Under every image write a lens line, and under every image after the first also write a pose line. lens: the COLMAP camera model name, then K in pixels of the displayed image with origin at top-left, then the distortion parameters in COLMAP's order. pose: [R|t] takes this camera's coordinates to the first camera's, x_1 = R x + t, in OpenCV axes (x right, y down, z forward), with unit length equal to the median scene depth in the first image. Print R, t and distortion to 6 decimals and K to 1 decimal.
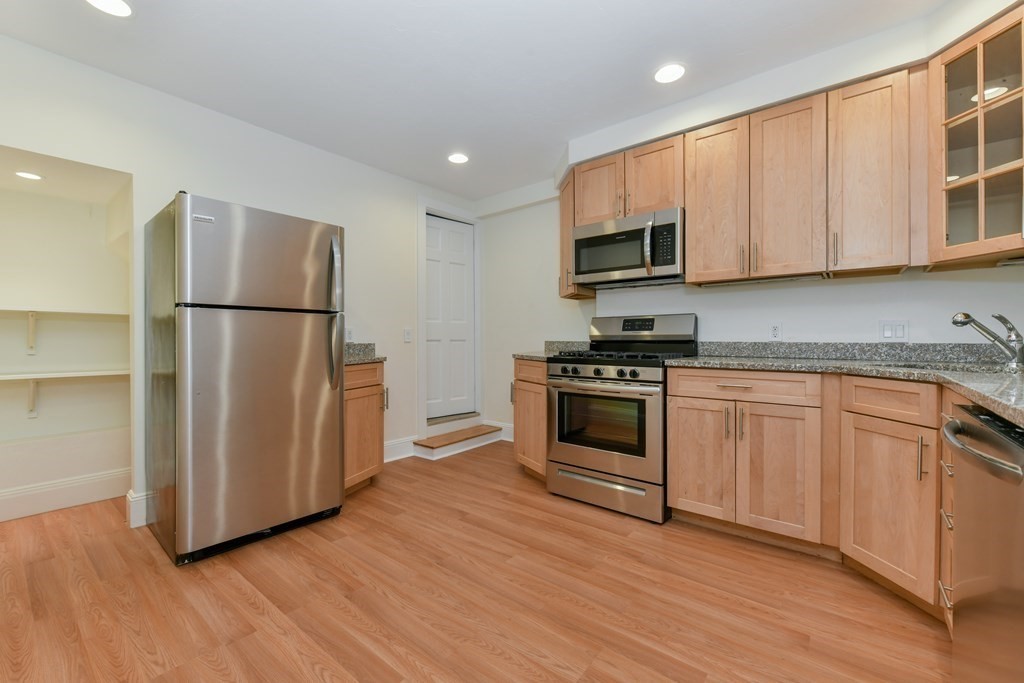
lens RADIAL K [[410.7, 0, 512.0], [0, 410.7, 341.5], [0, 0, 1]] dist [0.000062, -0.000343]
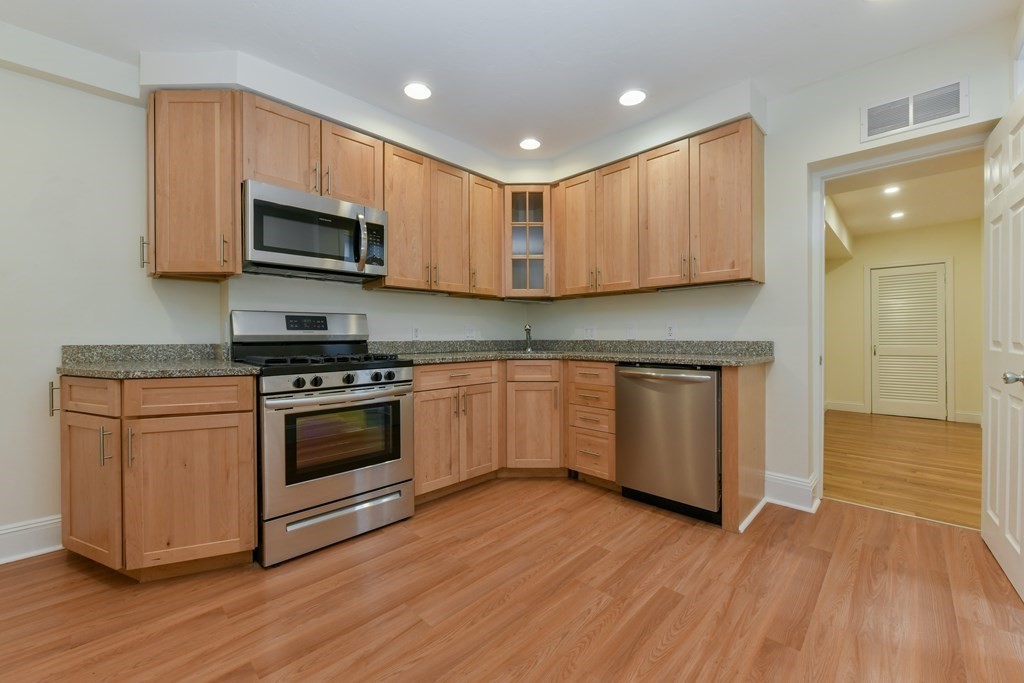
lens RADIAL K [[404.9, 0, 512.0], [0, 404.9, 341.5], [0, 0, 1]] dist [0.000834, -0.006750]
pose [[0.110868, -0.012336, 0.993759, -0.623448], [0.012657, 0.999859, 0.011000, -0.007998], [-0.993755, 0.011358, 0.111008, 0.624581]]
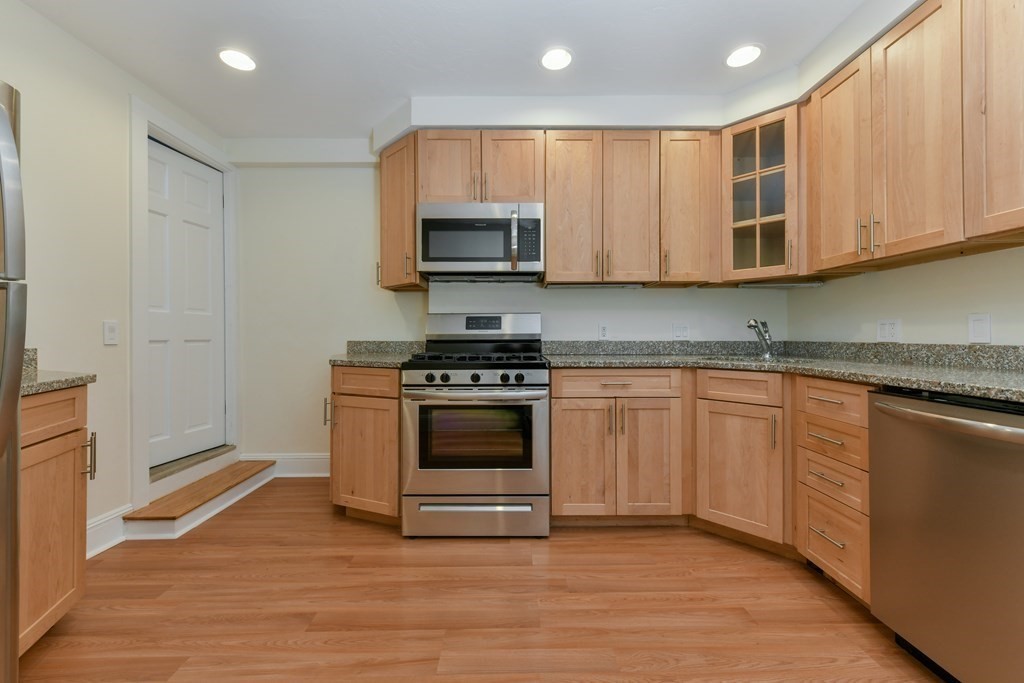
lens RADIAL K [[402.1, 0, 507.5], [0, 402.1, 336.7], [0, 0, 1]] dist [0.009214, -0.000557]
pose [[0.779505, -0.001373, 0.626395, -0.281044], [0.005964, 0.999969, -0.005230, -0.006550], [-0.626368, 0.007813, 0.779488, 0.336789]]
